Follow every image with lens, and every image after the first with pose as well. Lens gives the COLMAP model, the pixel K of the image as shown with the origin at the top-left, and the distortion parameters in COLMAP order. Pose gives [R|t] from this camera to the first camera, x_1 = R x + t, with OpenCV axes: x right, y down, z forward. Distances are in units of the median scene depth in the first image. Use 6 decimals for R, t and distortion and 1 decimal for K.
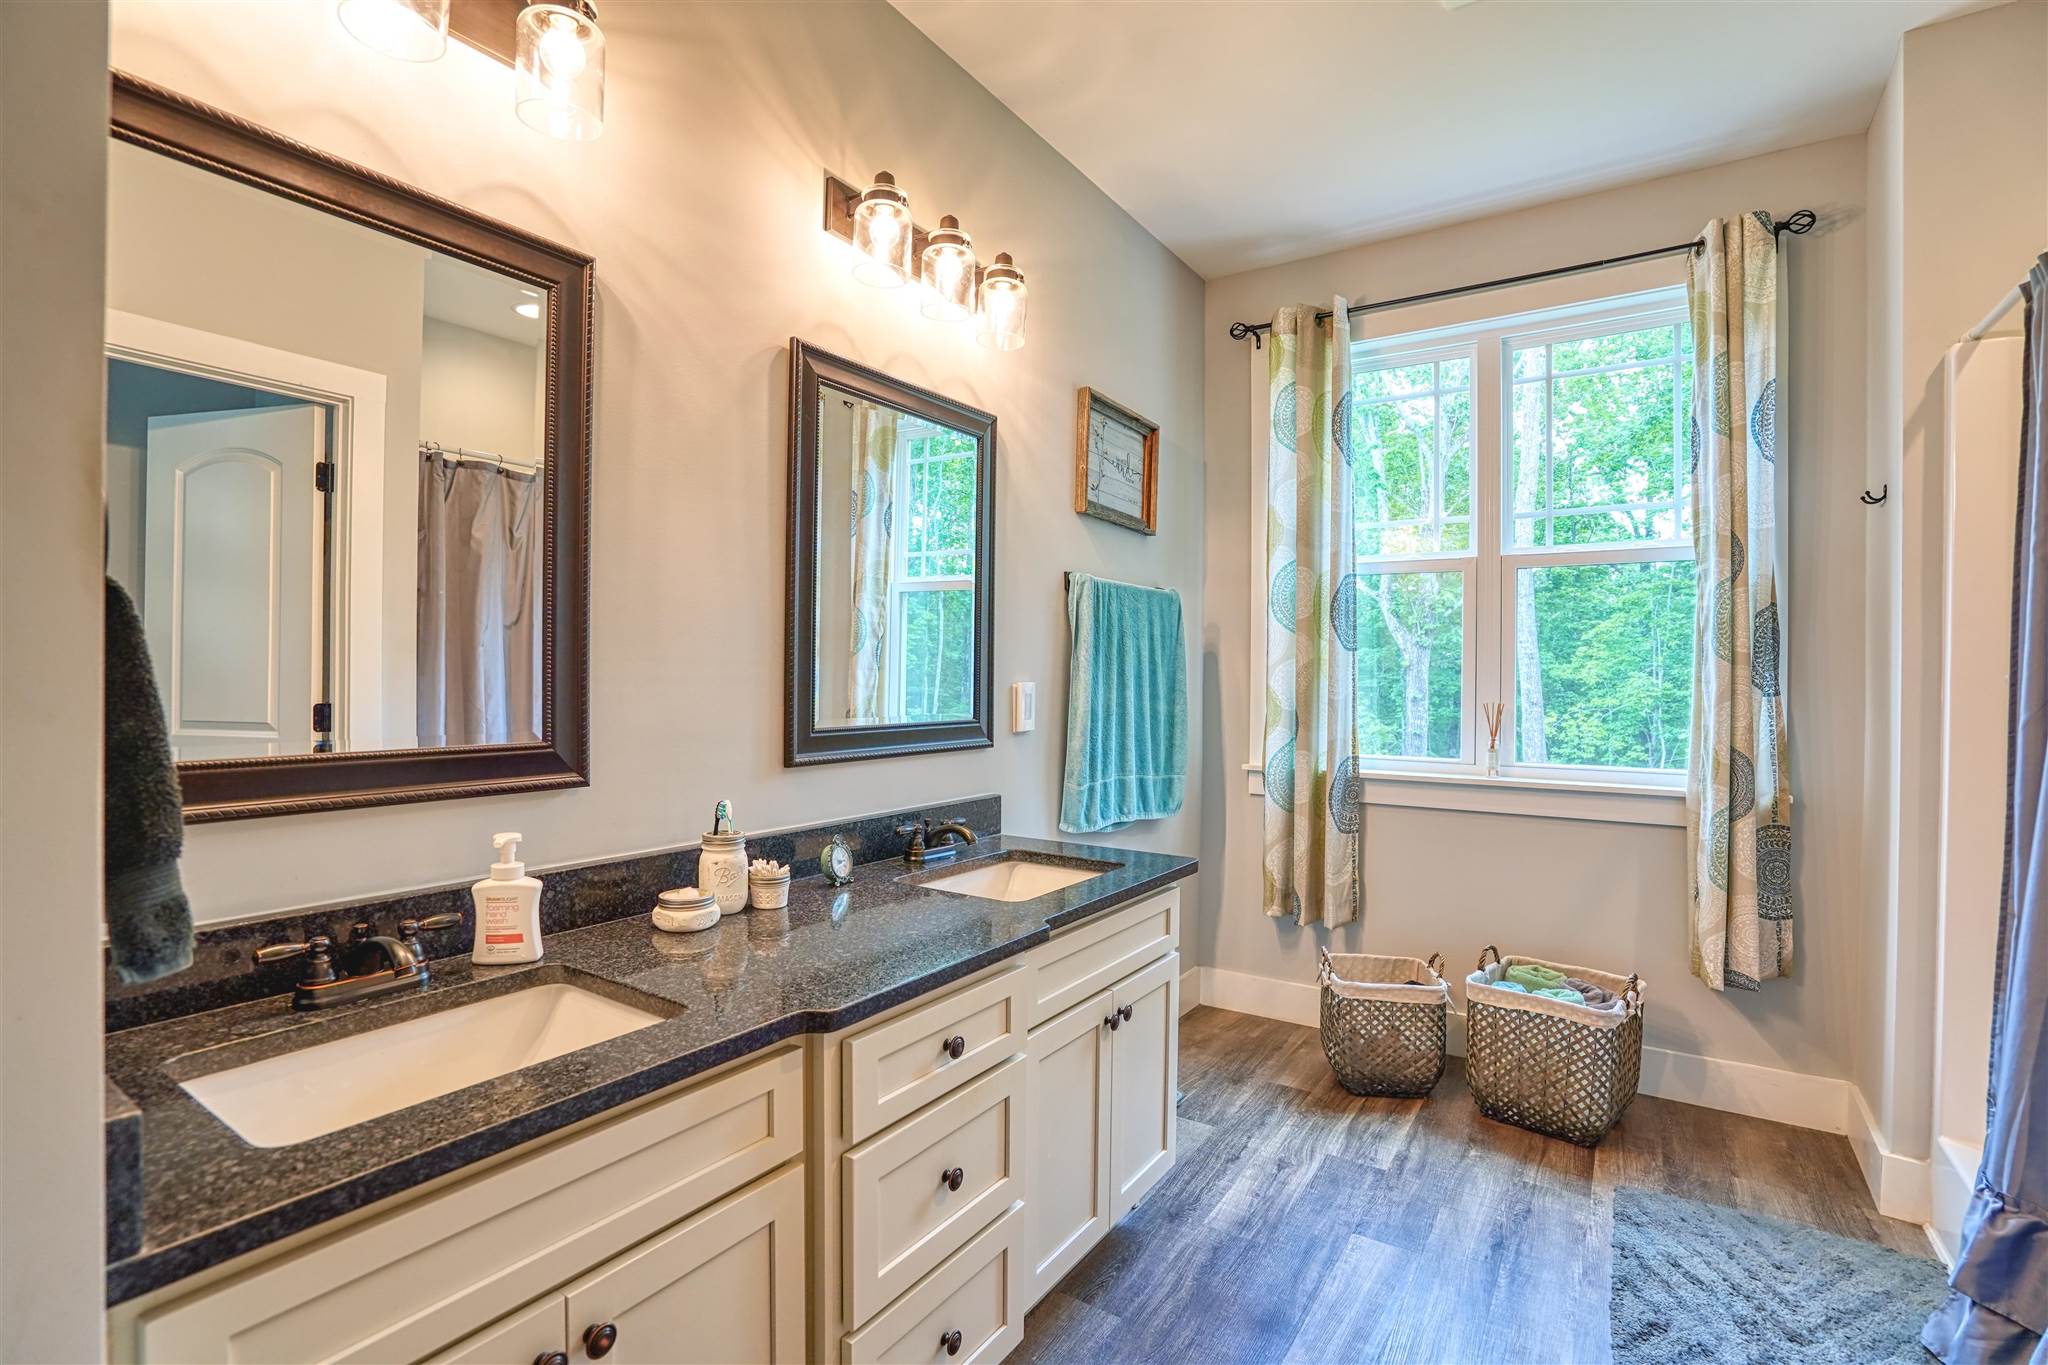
lens RADIAL K [[970.0, 0, 1020.8], [0, 970.0, 679.4], [0, 0, 1]] dist [-0.068004, 0.031220]
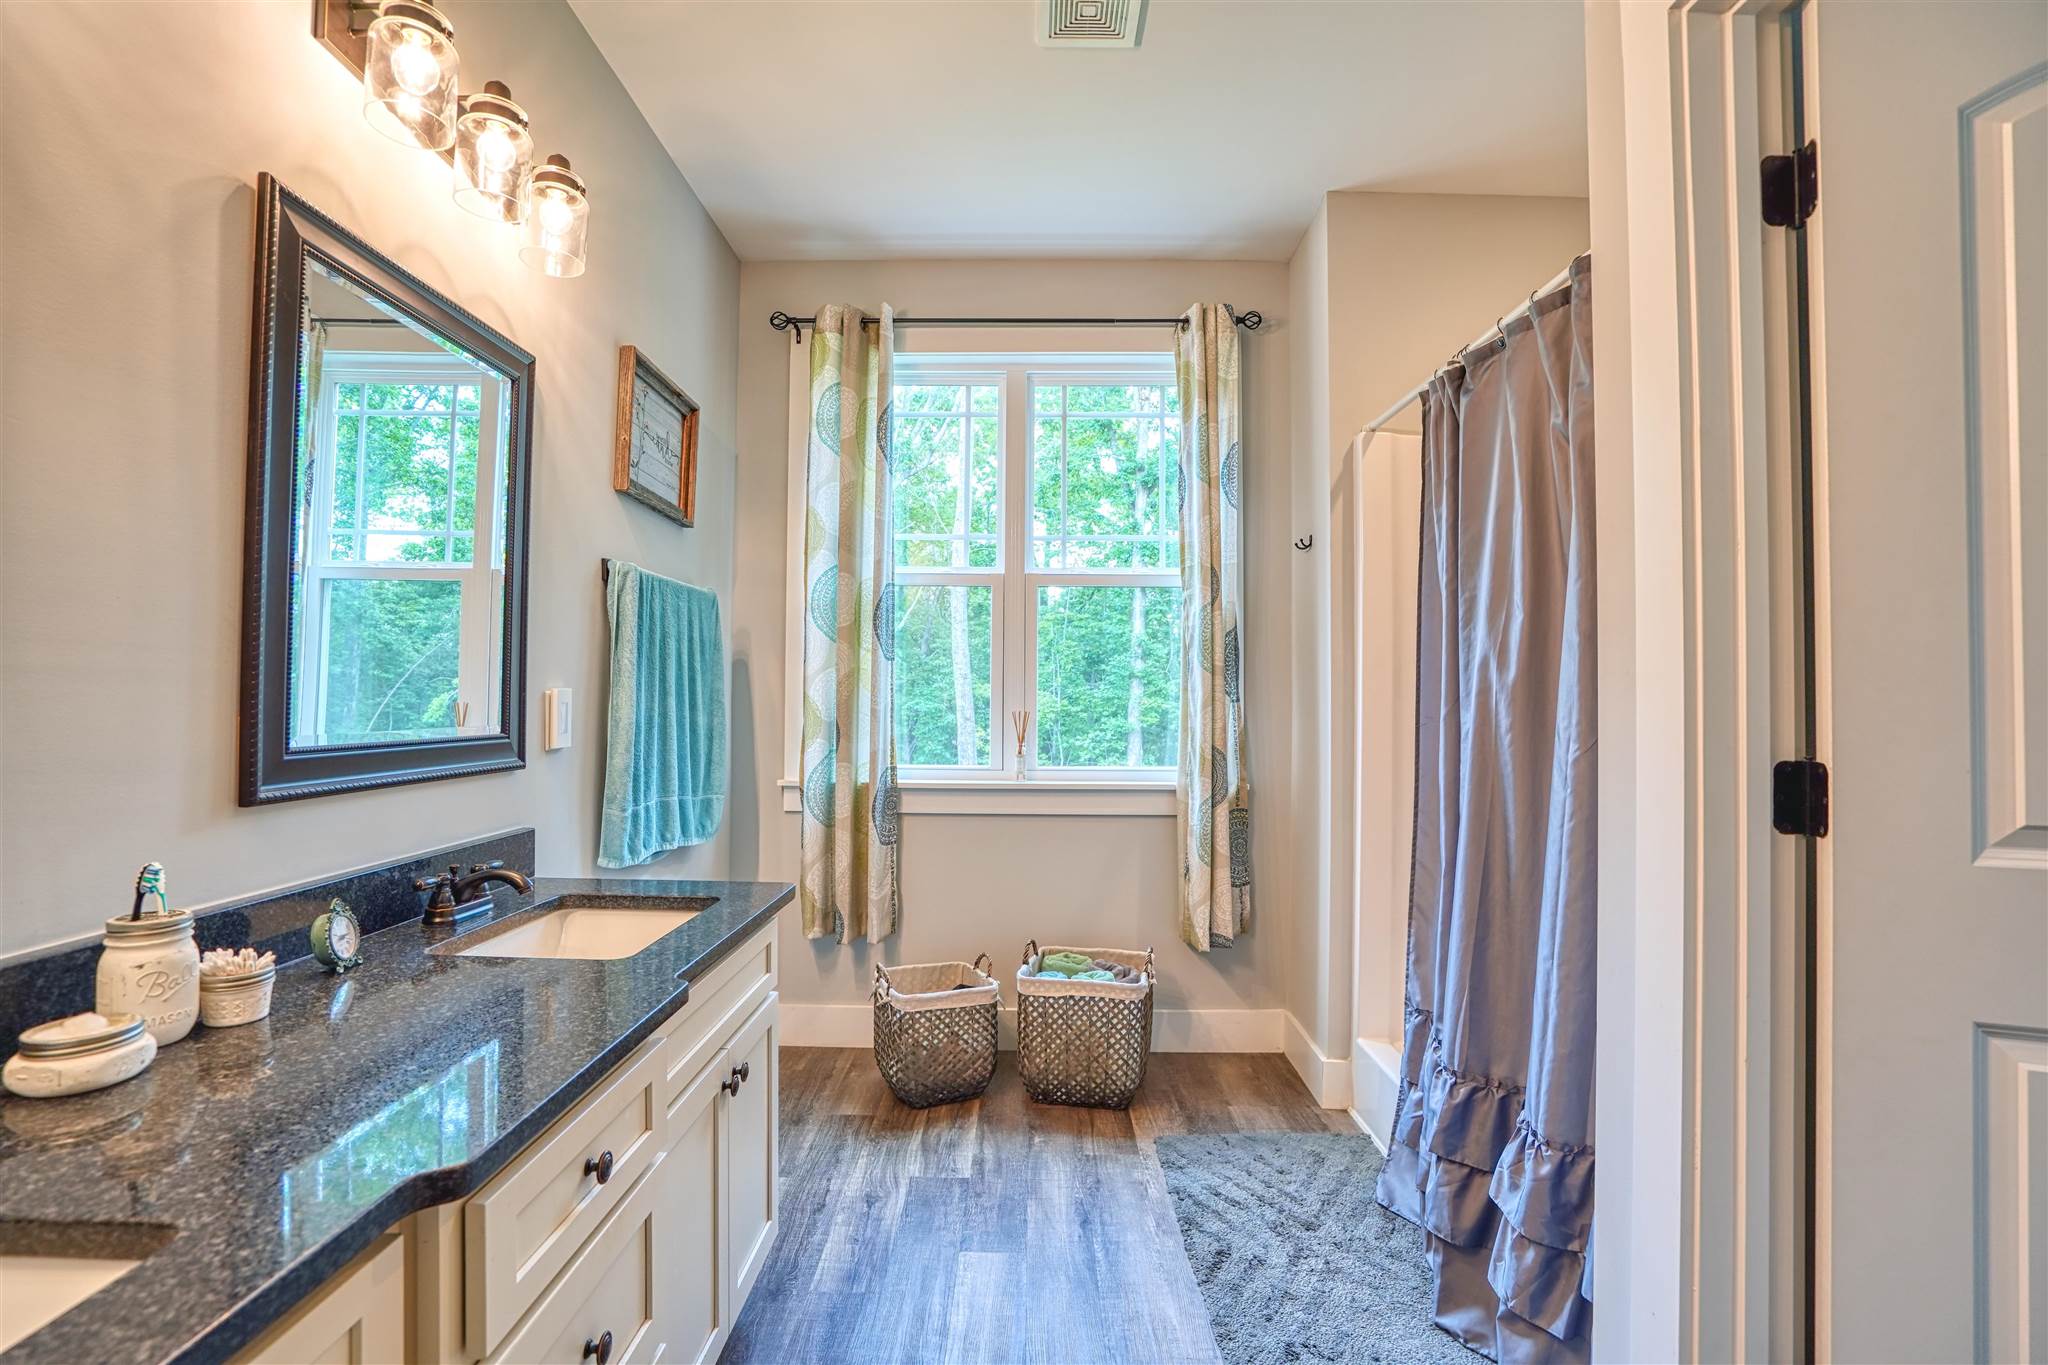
lens RADIAL K [[963.5, 0, 1028.0], [0, 963.5, 682.1], [0, 0, 1]] dist [-0.060628, 0.024969]
pose [[0.835606, 0.006653, 0.549289, -0.106503], [0.003618, 0.999838, -0.017613, 0.013244], [-0.549318, 0.016705, 0.835447, 0.115055]]
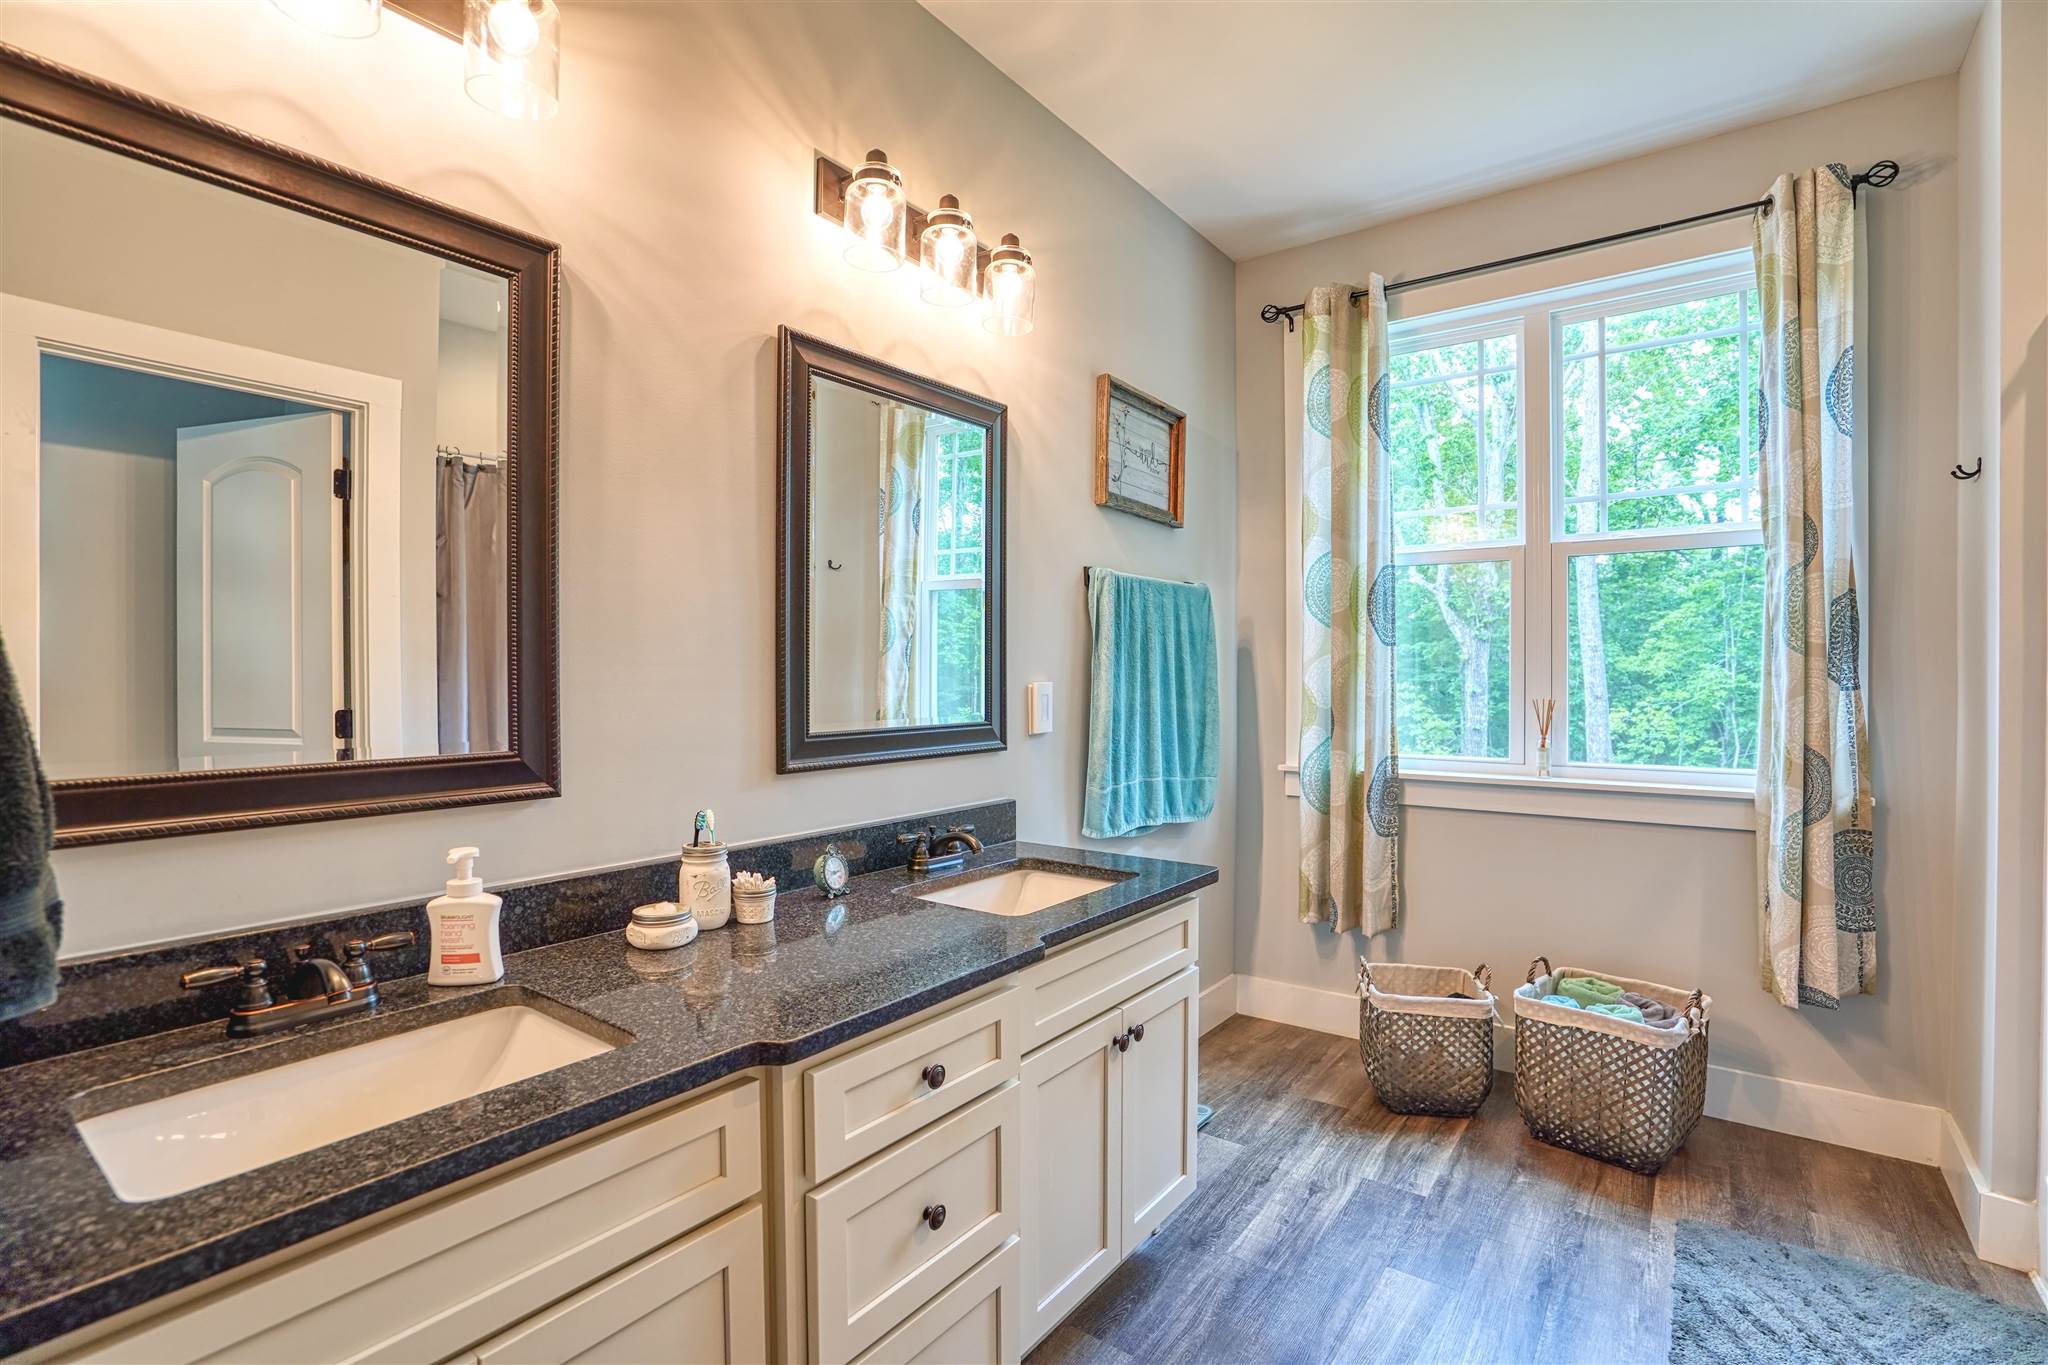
lens RADIAL K [[963.5, 0, 1028.0], [0, 963.5, 682.1], [0, 0, 1]] dist [-0.060628, 0.024969]
pose [[0.998638, -0.009161, -0.051365, 0.040090], [0.009420, 0.999944, 0.004799, -0.001984], [0.051318, -0.005276, 0.998668, 0.044835]]
